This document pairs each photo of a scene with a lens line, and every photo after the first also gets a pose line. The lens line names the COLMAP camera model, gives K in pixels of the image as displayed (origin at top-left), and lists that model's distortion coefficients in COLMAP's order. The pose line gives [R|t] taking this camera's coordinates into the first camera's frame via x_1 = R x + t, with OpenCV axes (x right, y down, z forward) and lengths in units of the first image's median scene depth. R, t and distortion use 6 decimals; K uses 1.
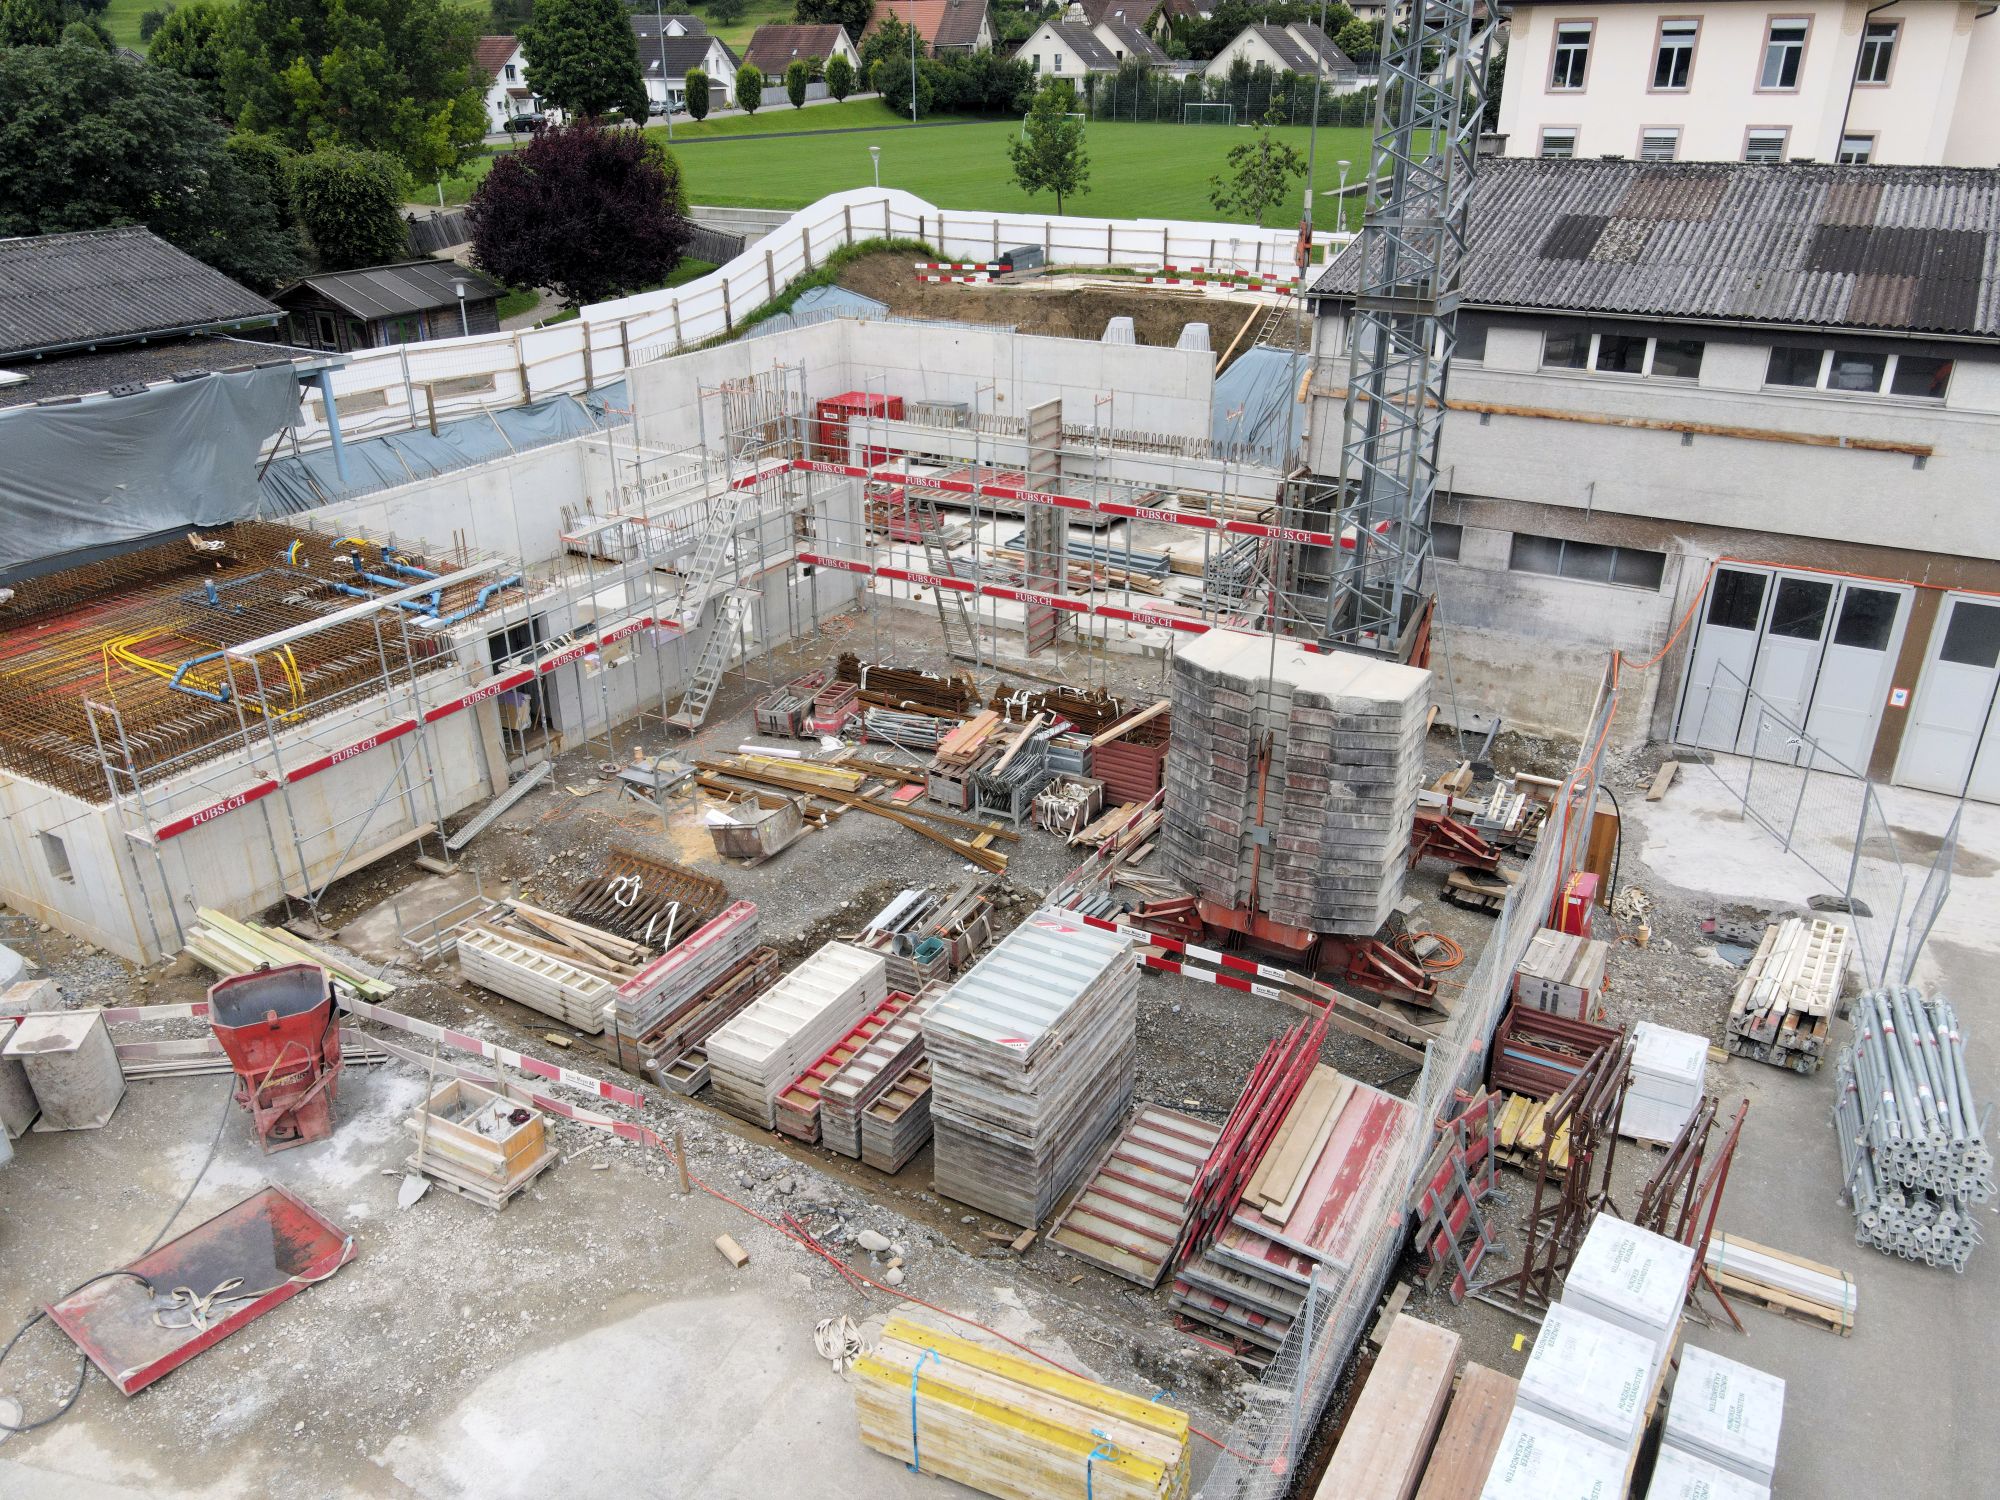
lens RADIAL K [[1447.8, 0, 994.1], [0, 1447.8, 749.6], [0, 0, 1]] dist [0.006895, 0.007624]
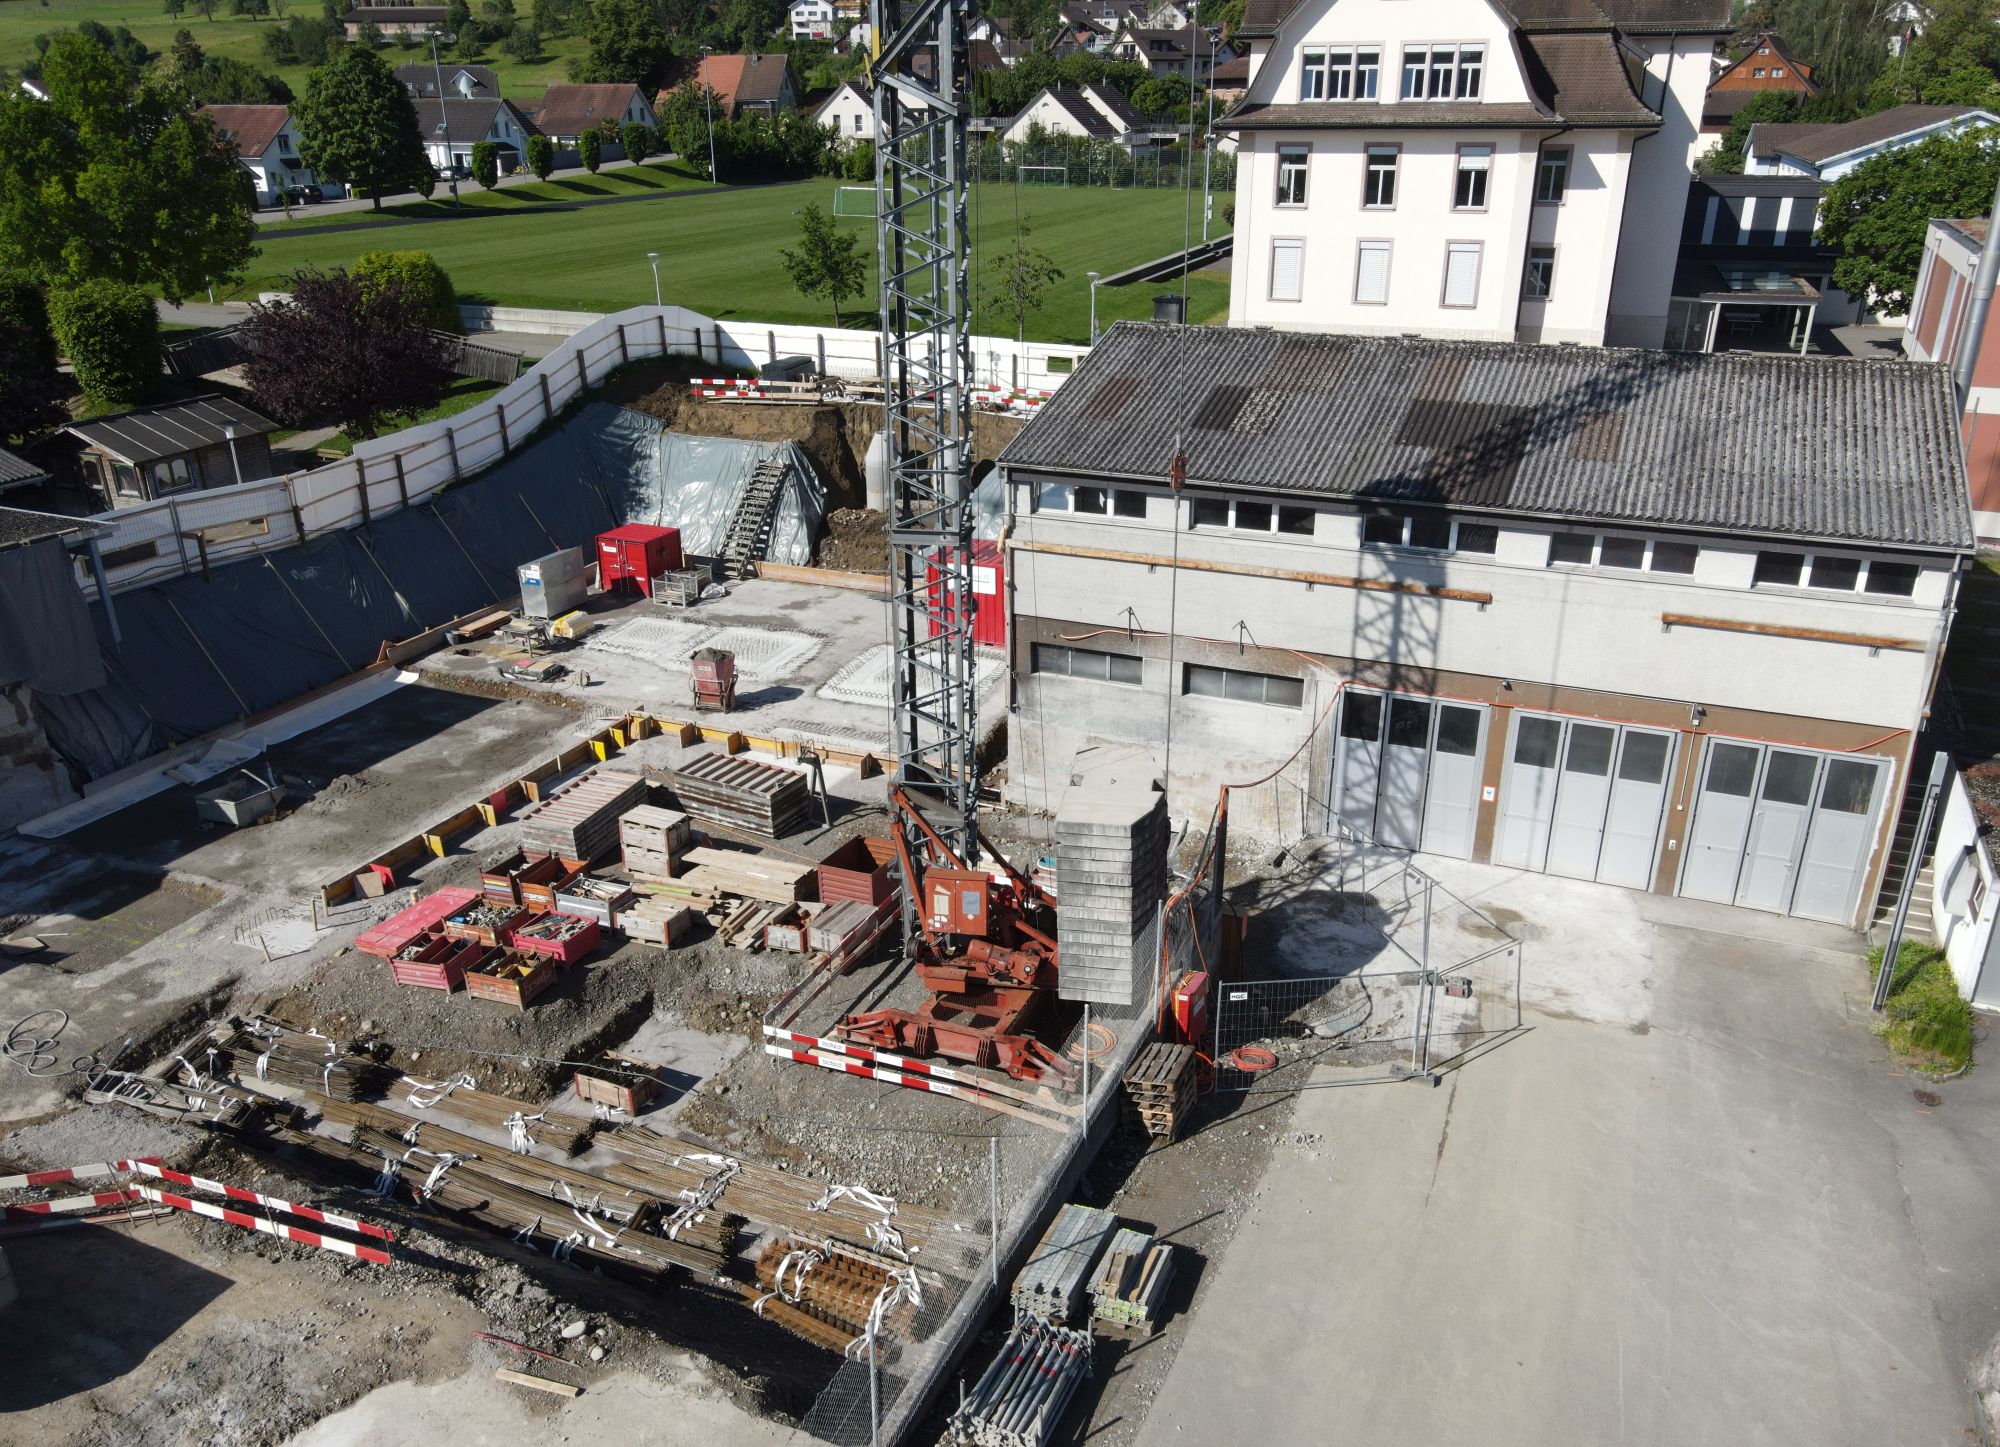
lens RADIAL K [[1498.1, 0, 1015.5], [0, 1498.1, 753.1], [0, 0, 1]] dist [-0.011594, 0.053258]
pose [[0.992394, -0.048639, 0.113087, 0.083702], [0.051641, 0.998383, -0.023766, -0.054174], [-0.111748, 0.029425, 0.993301, -0.175593]]
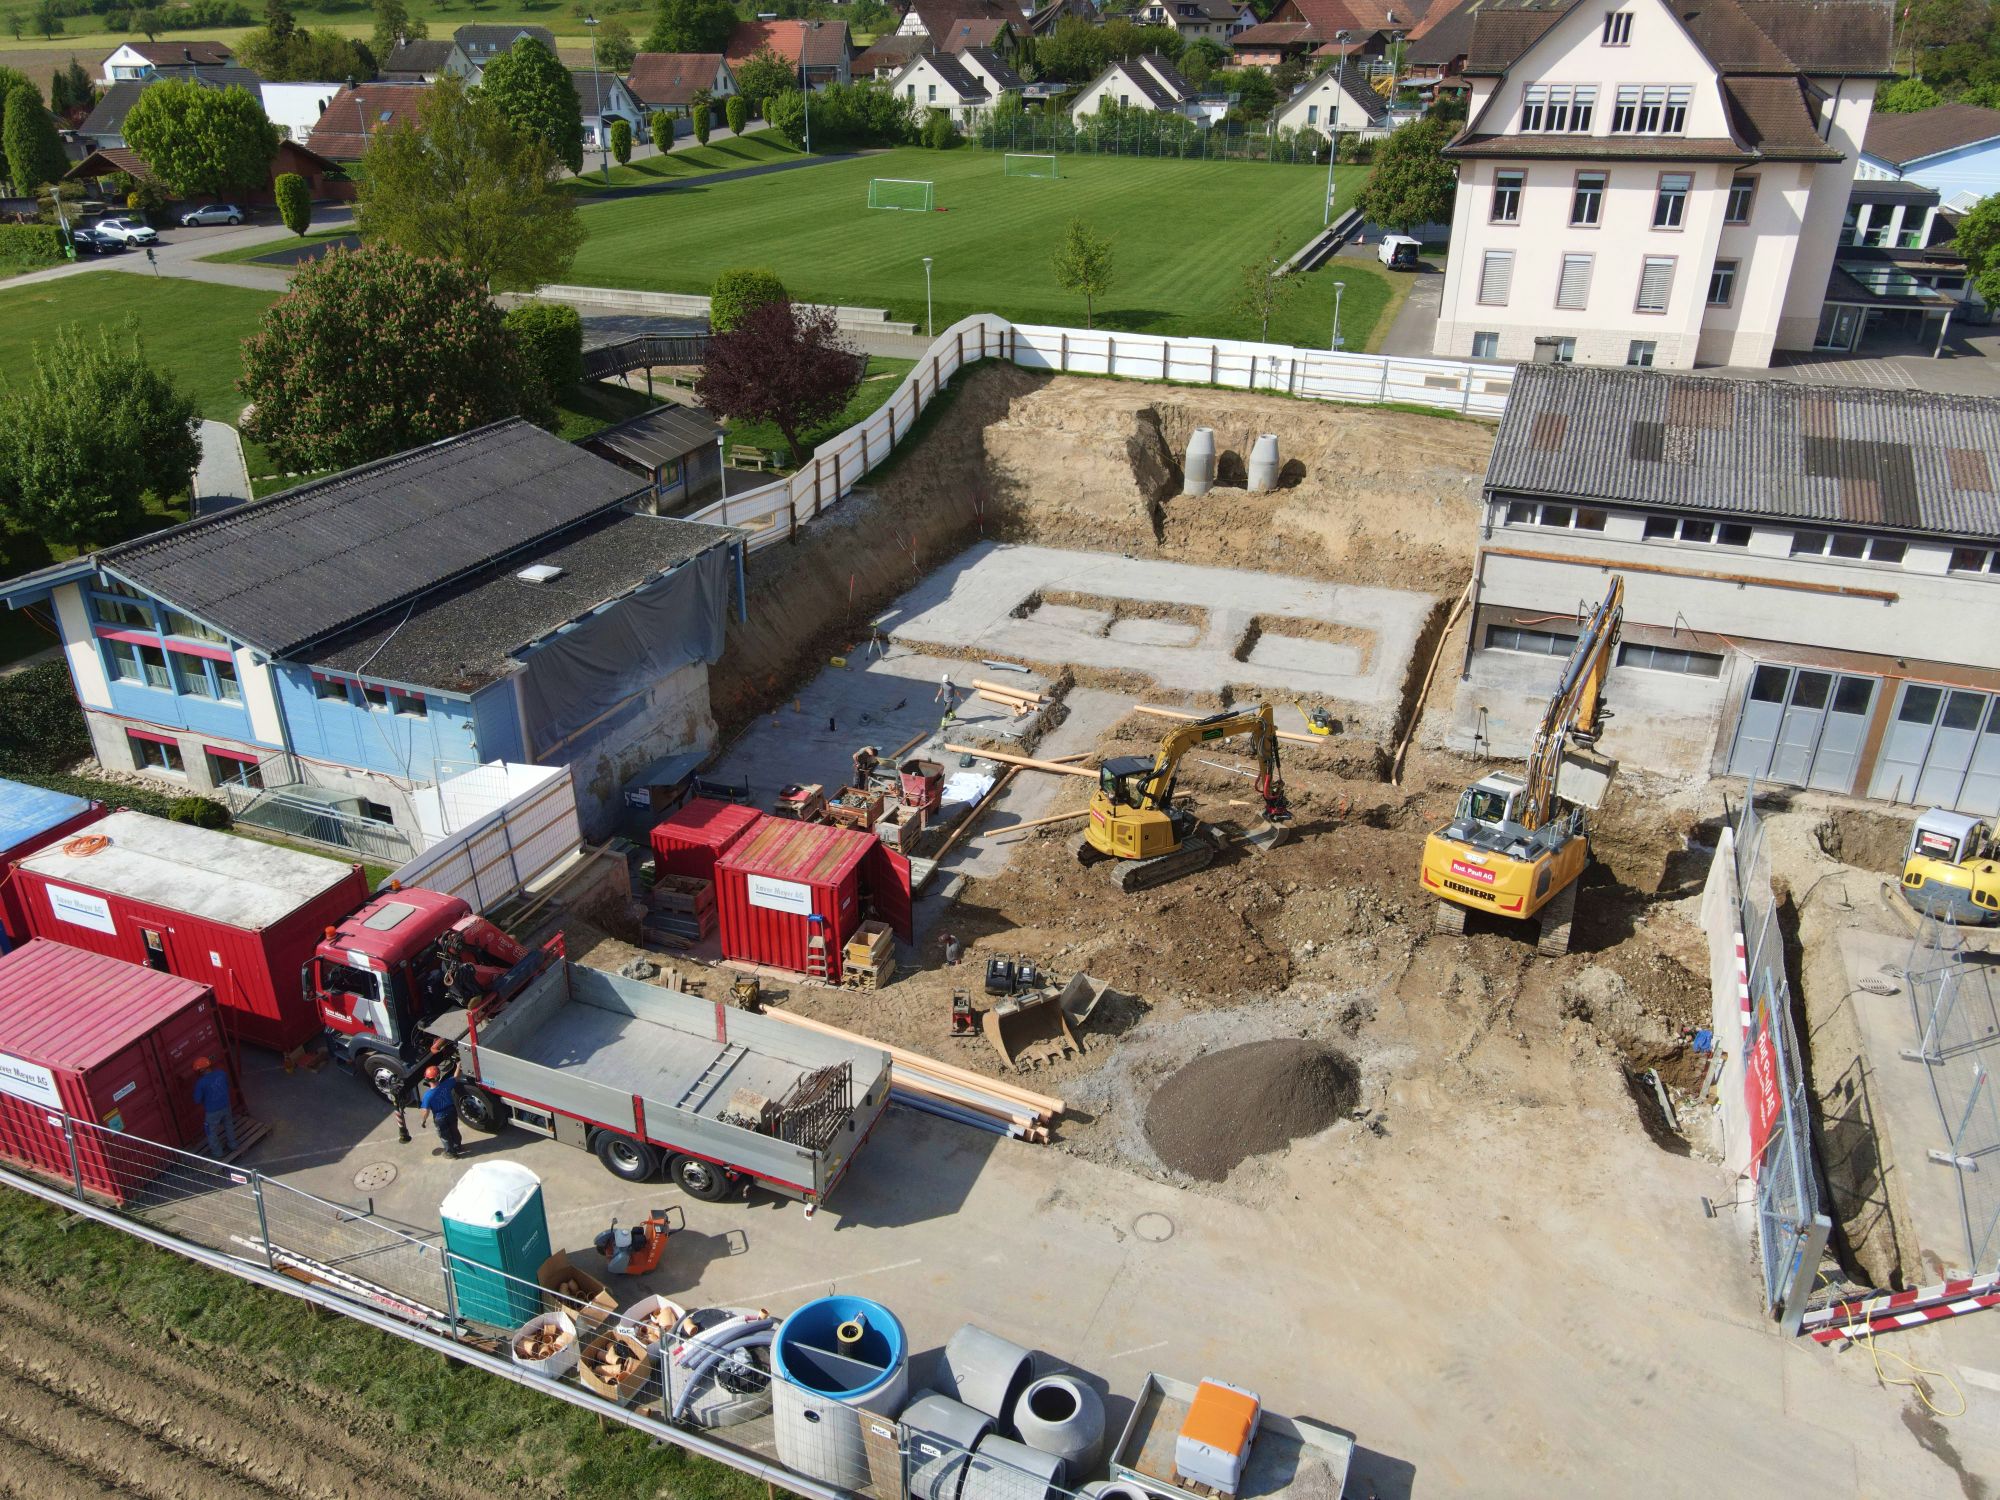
lens RADIAL K [[1447.8, 0, 994.1], [0, 1447.8, 749.6], [0, 0, 1]] dist [0.006895, 0.007624]
pose [[0.989991, -0.055271, 0.129858, -0.481204], [0.052726, 0.998345, 0.022962, -0.105009], [-0.130912, -0.015885, 0.991267, -0.403380]]
